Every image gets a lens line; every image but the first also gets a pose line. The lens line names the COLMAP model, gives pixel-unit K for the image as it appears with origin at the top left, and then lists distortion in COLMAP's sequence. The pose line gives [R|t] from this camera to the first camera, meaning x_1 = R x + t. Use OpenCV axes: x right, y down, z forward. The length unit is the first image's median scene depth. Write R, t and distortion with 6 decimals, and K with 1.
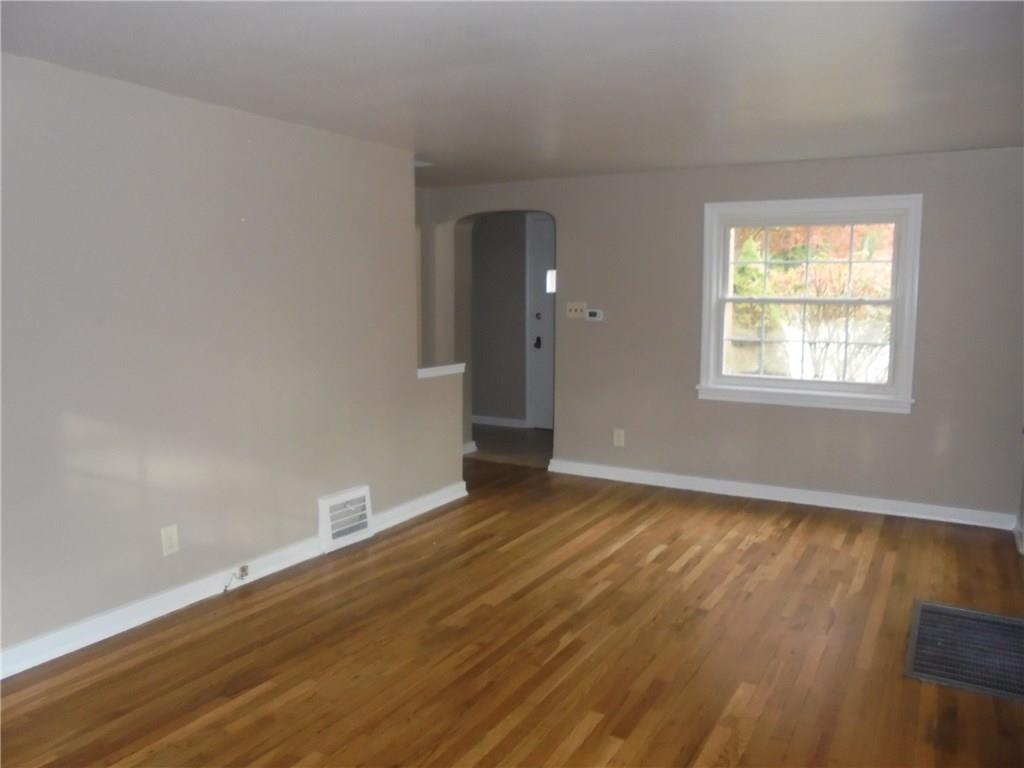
lens RADIAL K [[780.6, 0, 512.0], [0, 780.6, 384.0], [0, 0, 1]] dist [-0.135498, 0.141108]
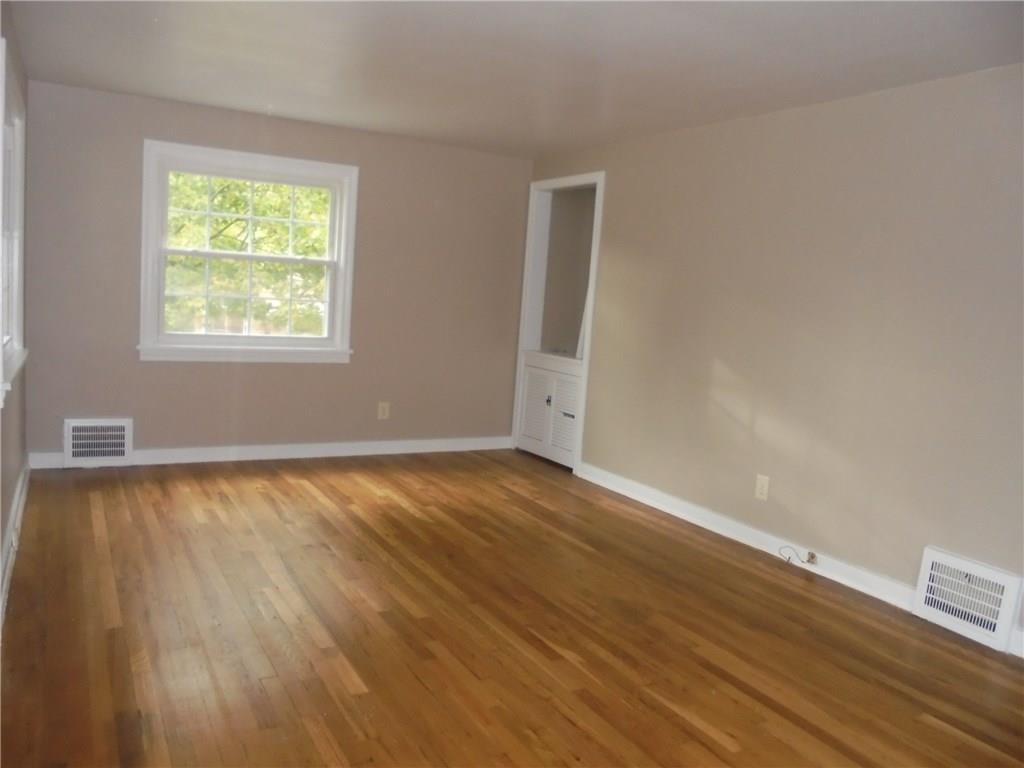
lens RADIAL K [[780.6, 0, 512.0], [0, 780.6, 384.0], [0, 0, 1]] dist [-0.135498, 0.141108]
pose [[-0.494438, 0.061970, -0.867001, 0.806753], [-0.170818, 0.971077, 0.166824, -0.087766], [0.852263, 0.230583, -0.469552, 1.257044]]
